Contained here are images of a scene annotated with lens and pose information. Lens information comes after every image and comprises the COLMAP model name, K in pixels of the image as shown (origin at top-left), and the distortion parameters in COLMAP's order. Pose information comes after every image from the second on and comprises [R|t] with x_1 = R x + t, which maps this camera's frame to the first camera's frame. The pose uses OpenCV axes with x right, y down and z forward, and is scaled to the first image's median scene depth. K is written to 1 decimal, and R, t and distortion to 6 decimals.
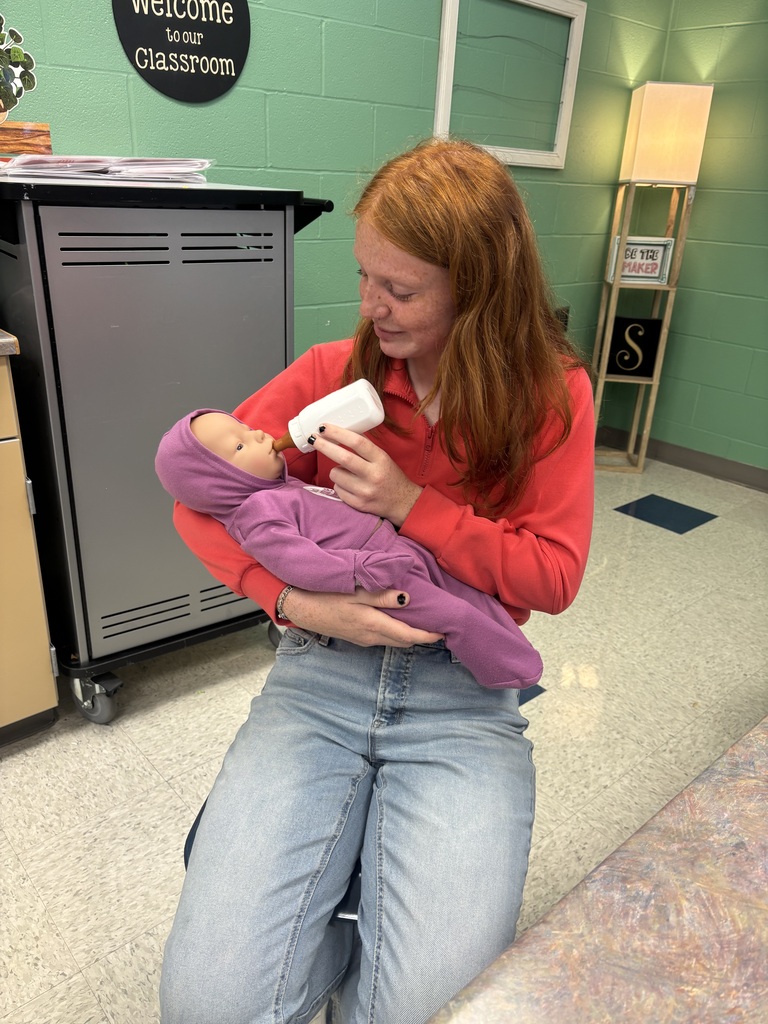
lens RADIAL K [[782.9, 0, 384.0], [0, 782.9, 512.0], [0, 0, 1]] dist [0.010041, -0.002294]
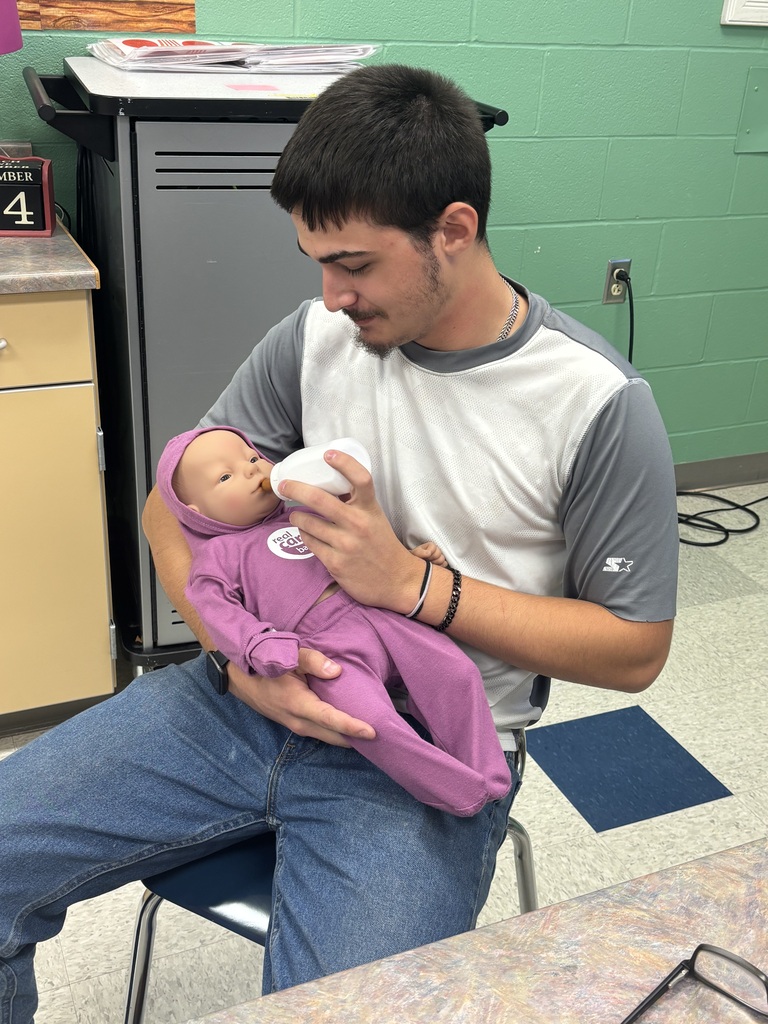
lens RADIAL K [[1149.6, 0, 385.5], [0, 1149.6, 519.6], [0, 0, 1]] dist [-0.069034, 0.256045]
pose [[0.952436, 0.139783, -0.270789, 0.226078], [-0.129177, 0.989999, 0.056697, -0.062282], [0.276006, -0.019021, 0.960968, -0.146175]]
